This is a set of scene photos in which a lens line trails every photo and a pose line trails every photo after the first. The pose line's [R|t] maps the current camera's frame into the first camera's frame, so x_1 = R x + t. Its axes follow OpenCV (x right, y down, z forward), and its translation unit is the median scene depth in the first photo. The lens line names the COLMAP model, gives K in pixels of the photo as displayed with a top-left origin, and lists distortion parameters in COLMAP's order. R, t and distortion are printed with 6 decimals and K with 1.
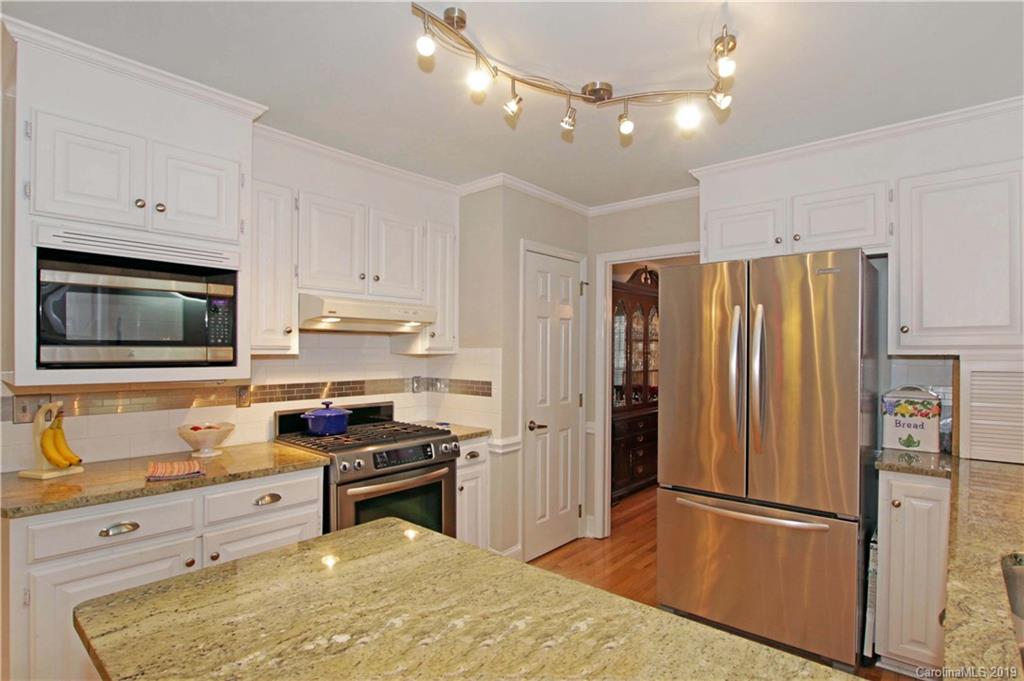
lens RADIAL K [[523.0, 0, 511.0], [0, 523.0, 358.3], [0, 0, 1]] dist [-0.018414, 0.012849]
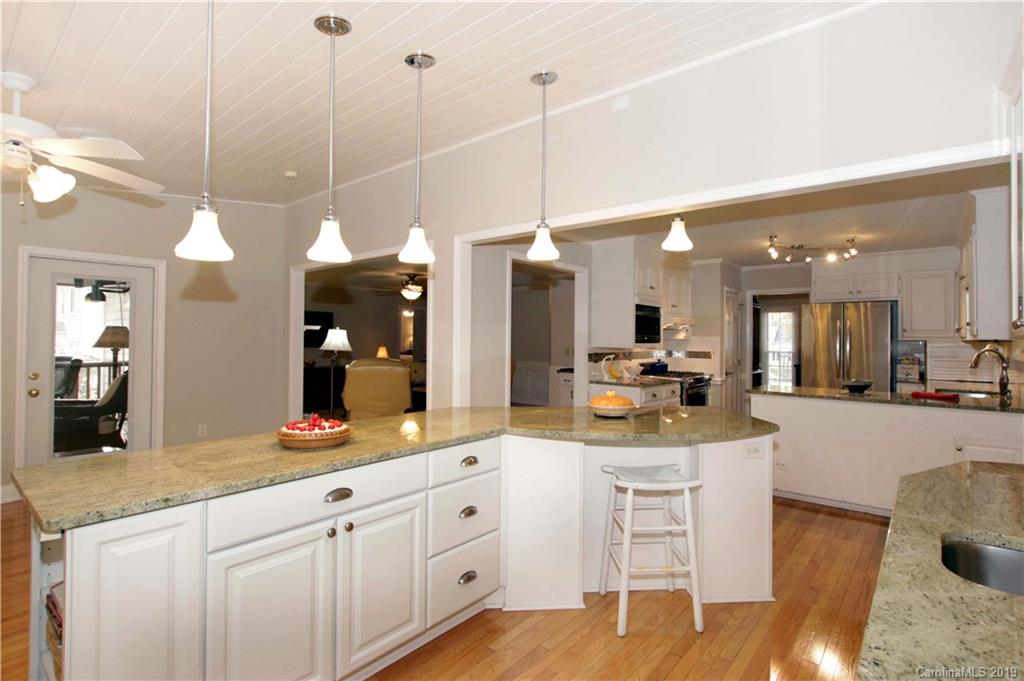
lens RADIAL K [[496.2, 0, 517.7], [0, 496.2, 337.1], [0, 0, 1]] dist [0.019465, 0.000170]
pose [[0.999710, 0.006562, 0.023163, -1.174293], [-0.006185, 0.999848, -0.016298, 0.028100], [-0.023267, 0.016150, 0.999599, -1.387647]]
